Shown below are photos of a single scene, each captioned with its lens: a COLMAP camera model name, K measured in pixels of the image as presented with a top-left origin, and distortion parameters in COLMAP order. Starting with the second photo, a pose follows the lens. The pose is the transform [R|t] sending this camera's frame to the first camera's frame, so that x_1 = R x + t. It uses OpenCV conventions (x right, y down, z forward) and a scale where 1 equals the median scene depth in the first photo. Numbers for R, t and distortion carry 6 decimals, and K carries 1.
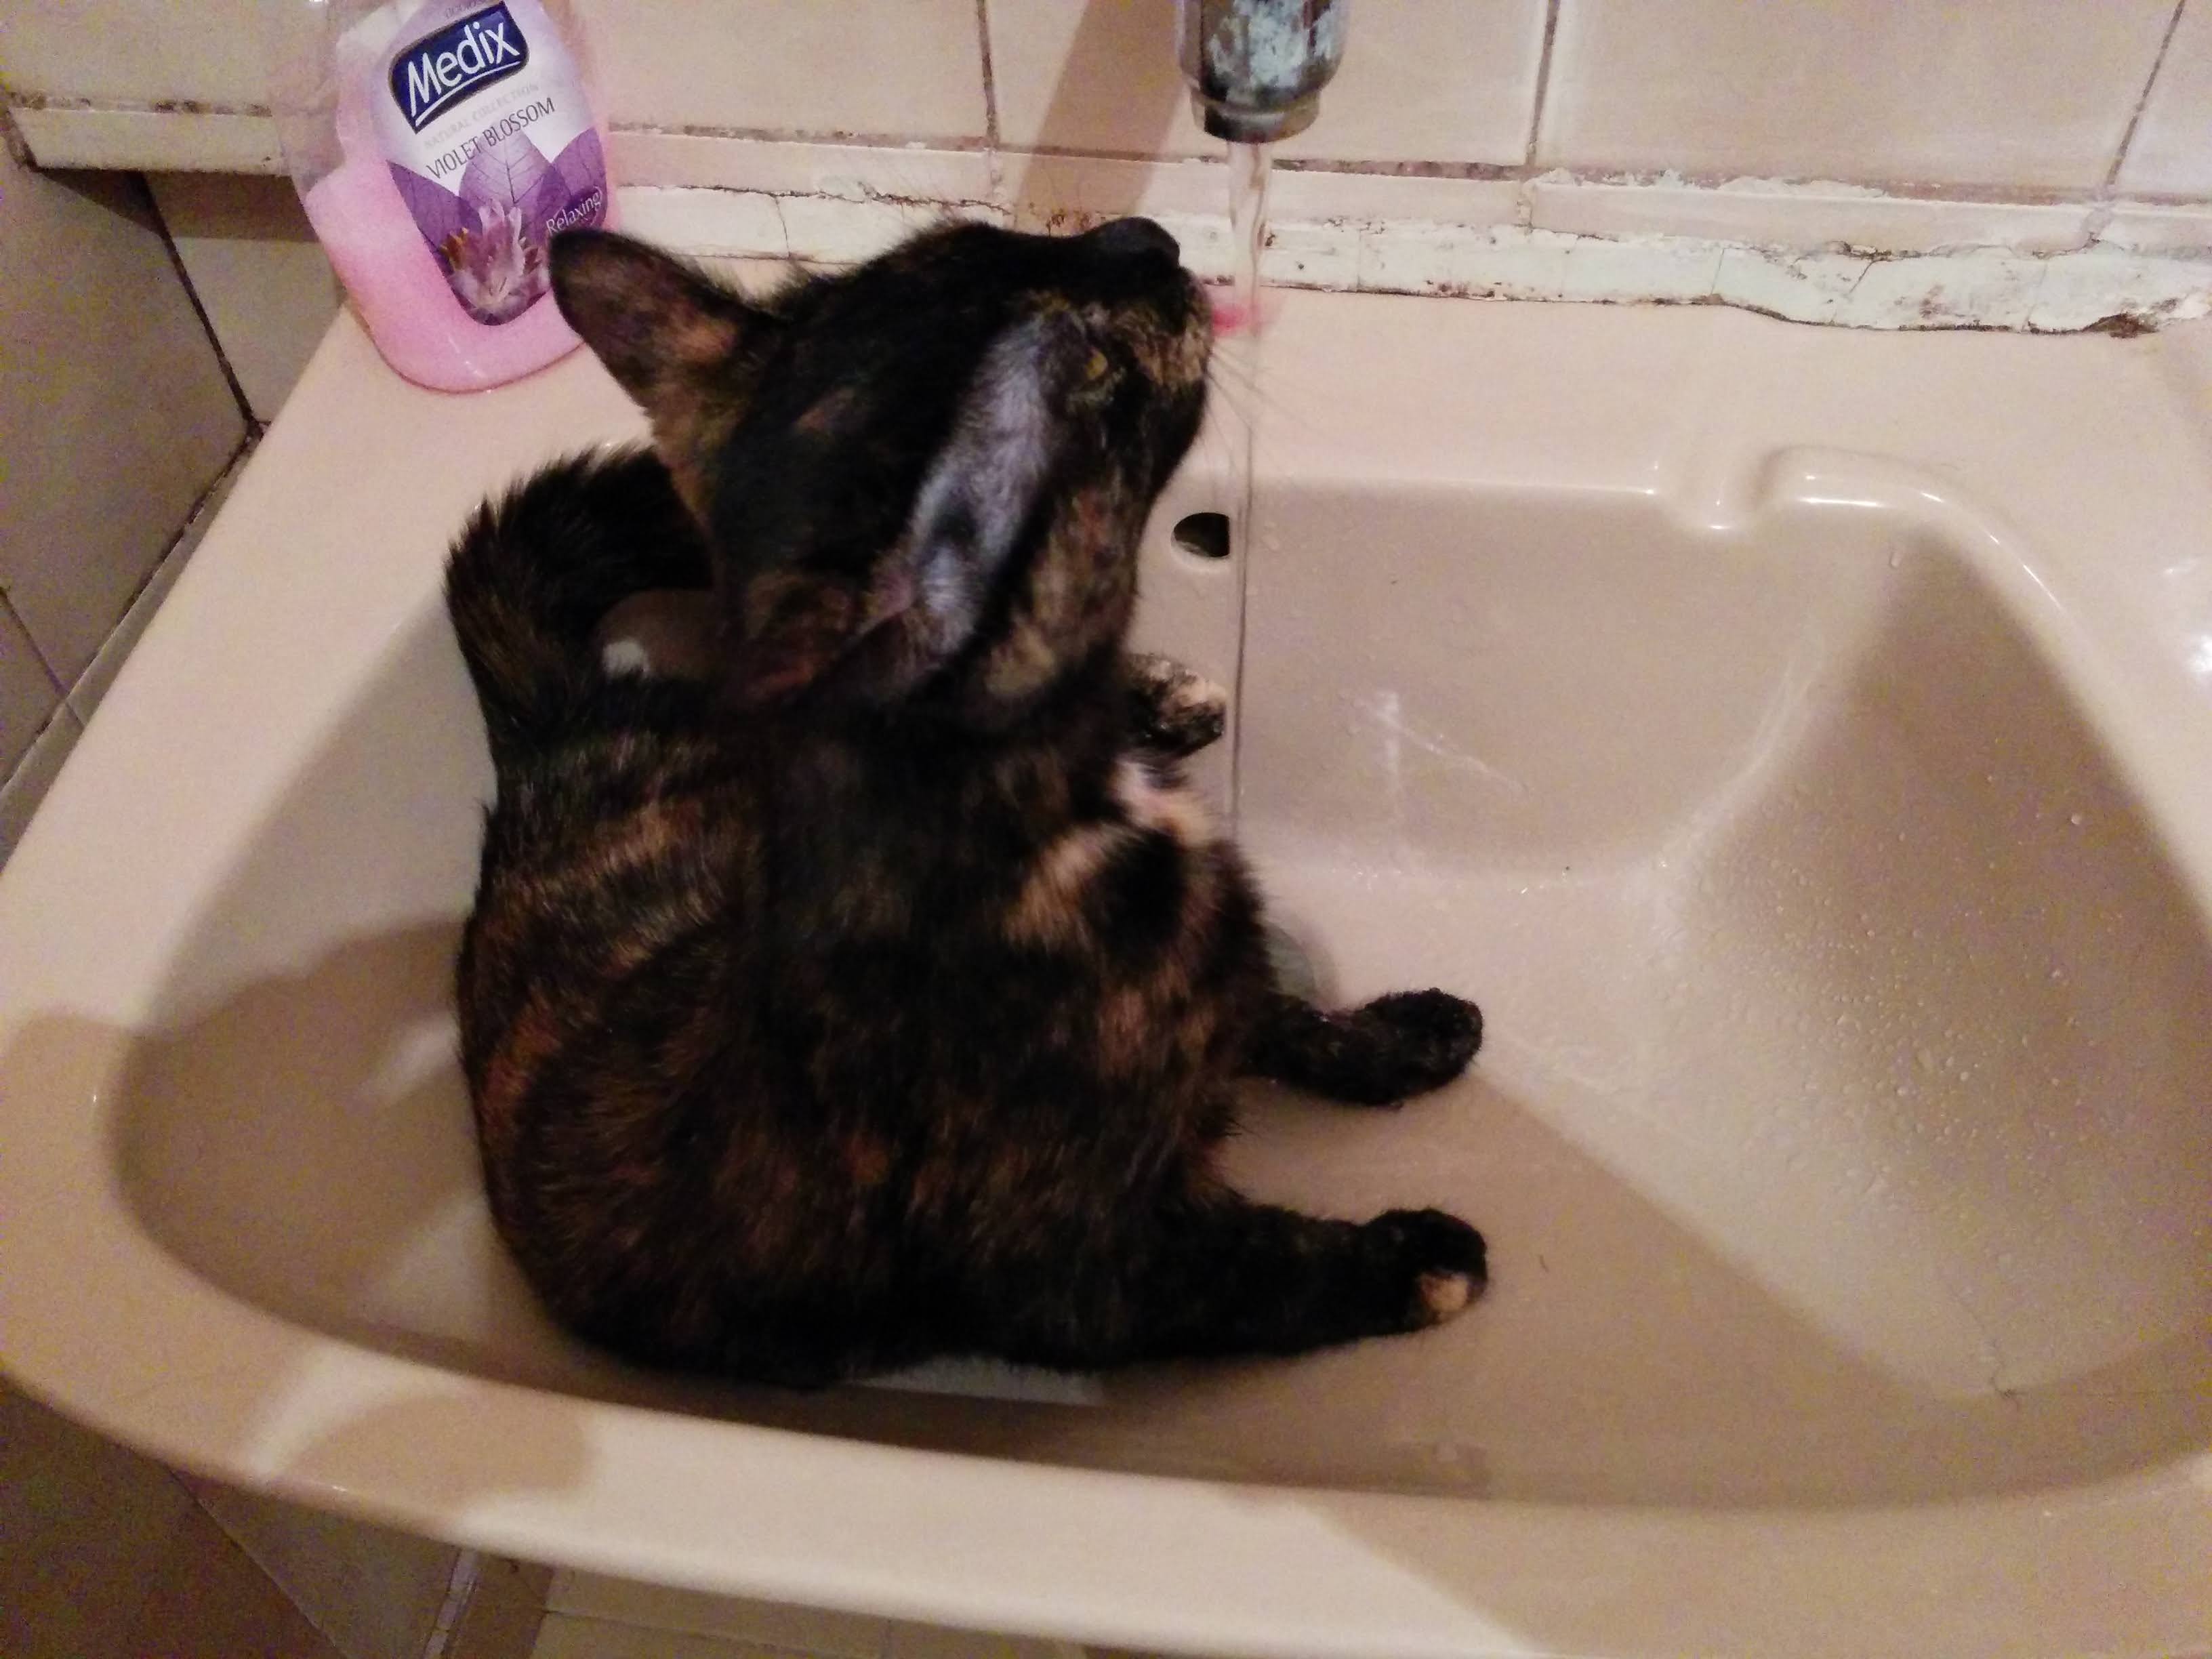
lens RADIAL K [[1920.7, 0, 1106.0], [0, 1920.7, 829.5], [0, 0, 1]] dist [0.005542, -0.003427]
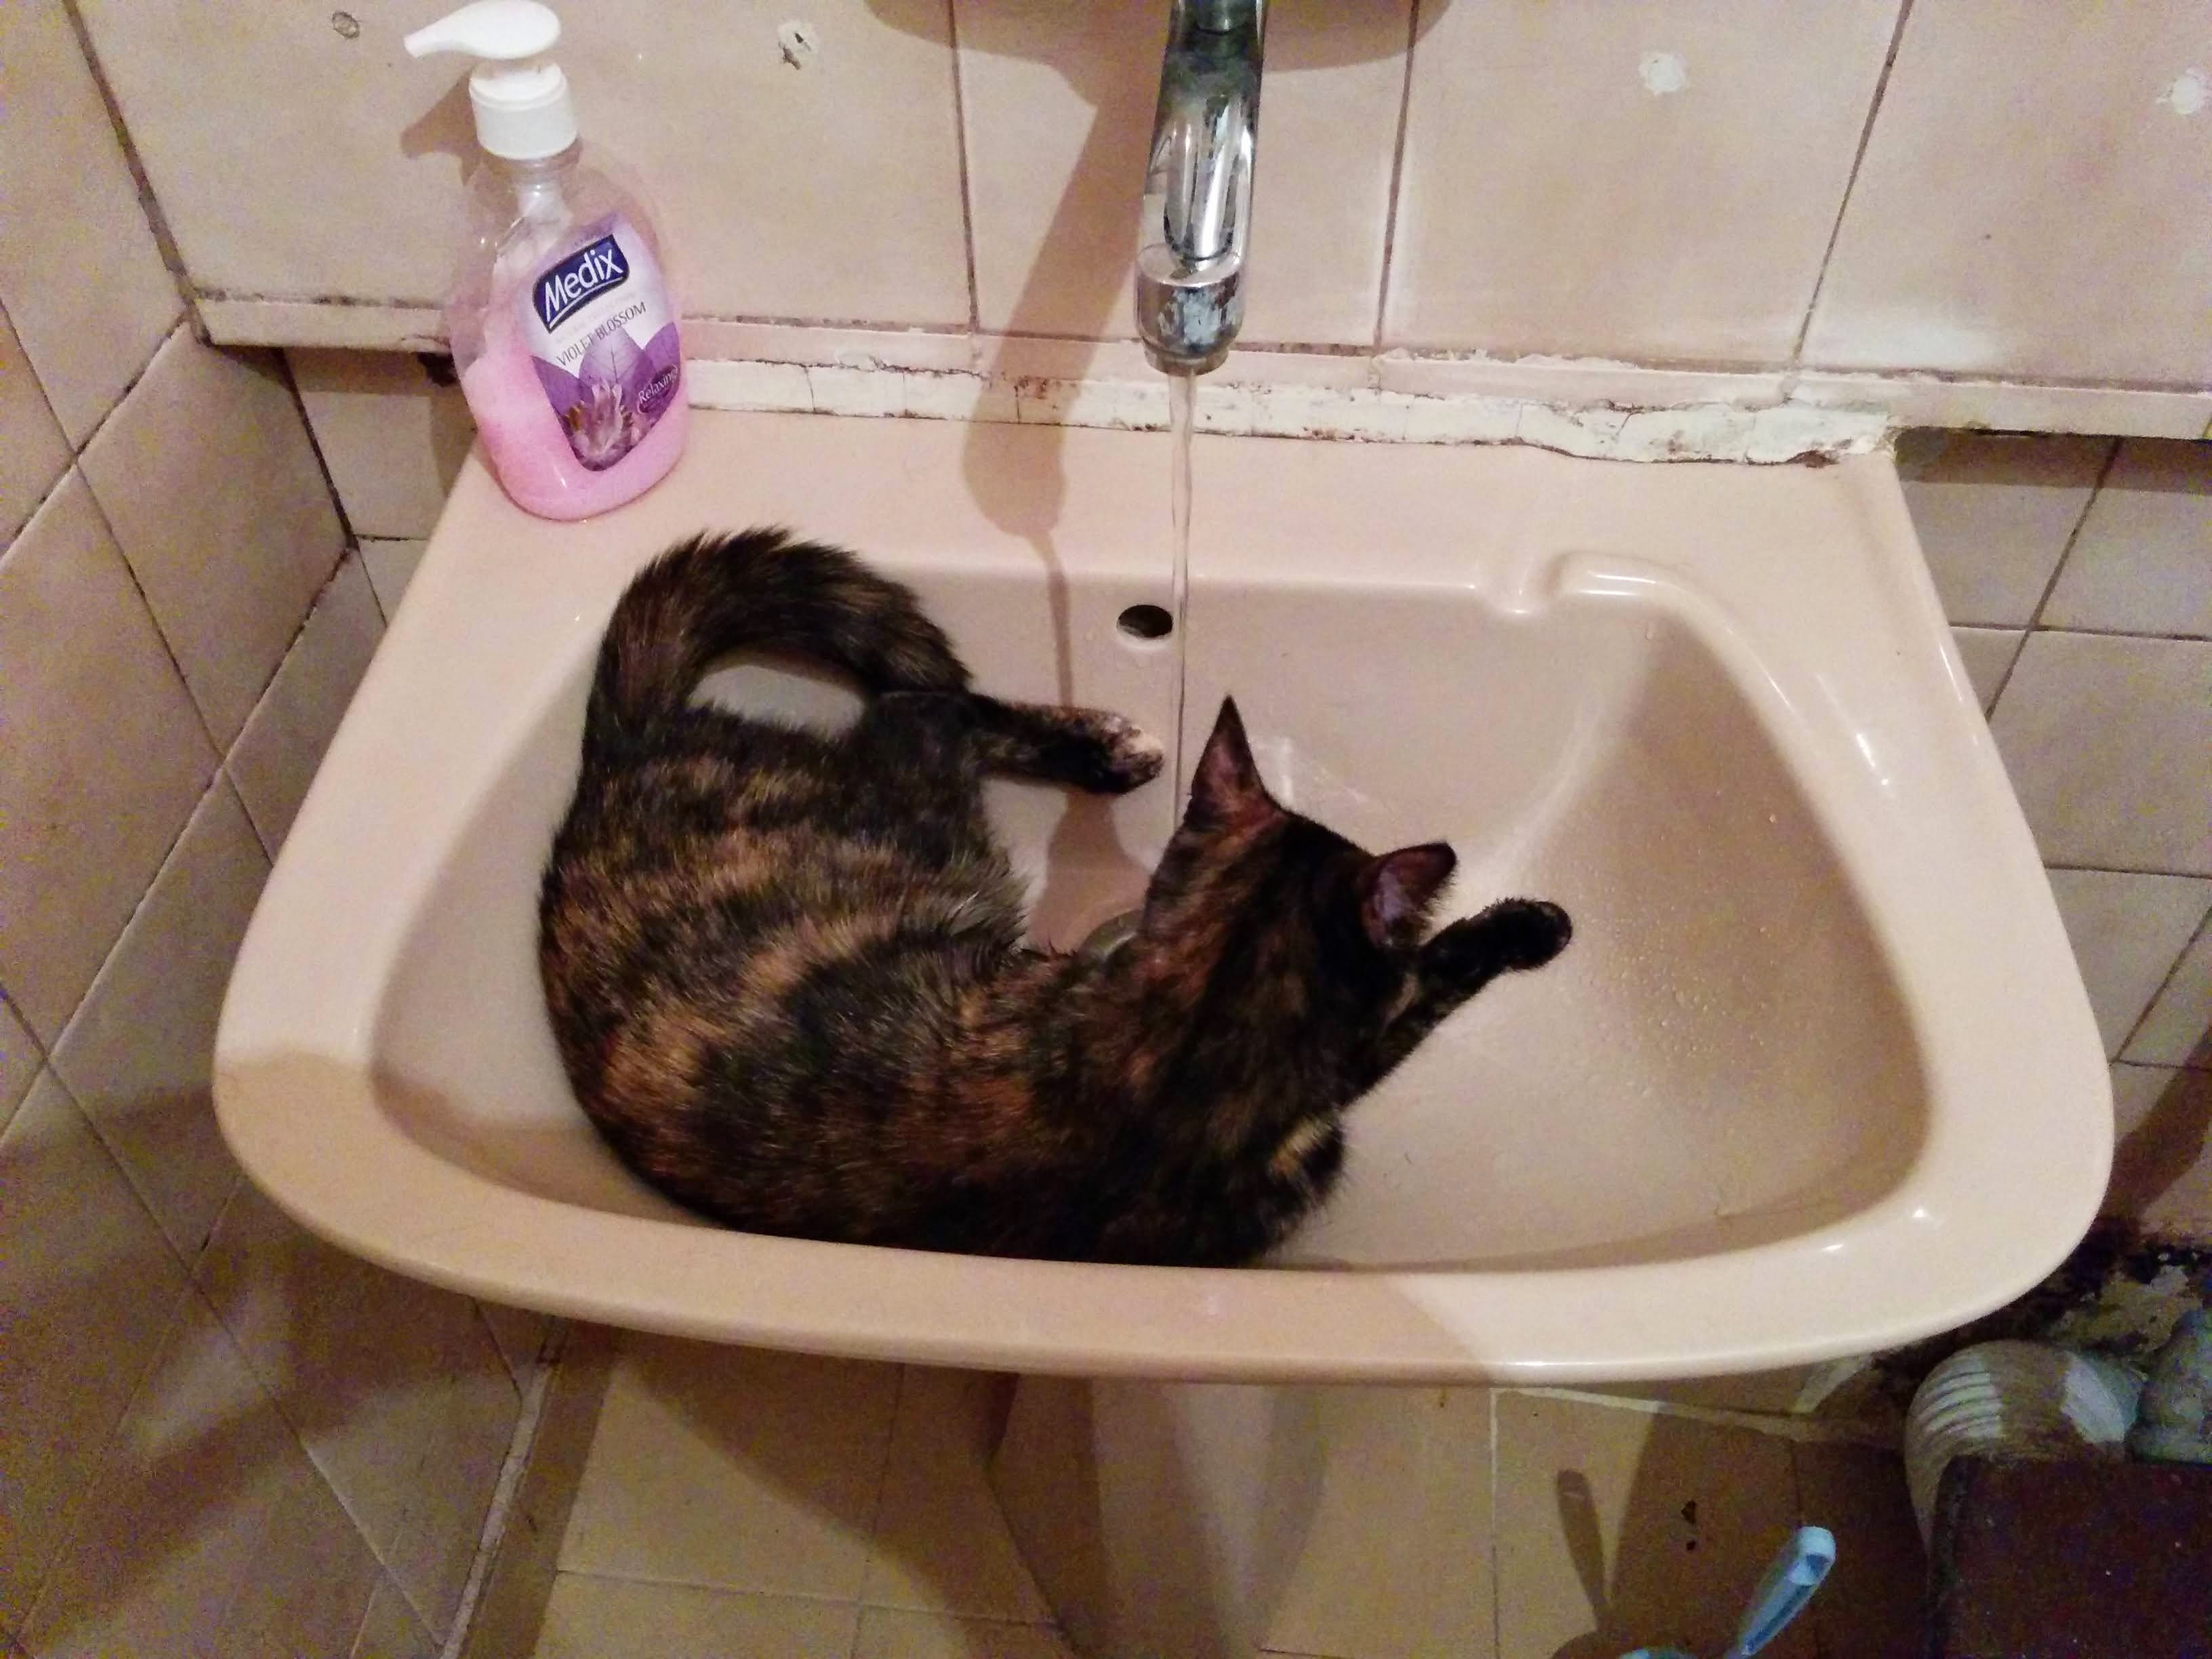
lens RADIAL K [[1920.7, 0, 1106.0], [0, 1920.7, 829.5], [0, 0, 1]] dist [0.005542, -0.003427]
pose [[0.998329, -0.020321, 0.054095, -0.048421], [0.021944, 0.999321, -0.029585, 0.028399], [-0.053457, 0.030722, 0.998097, -0.320170]]
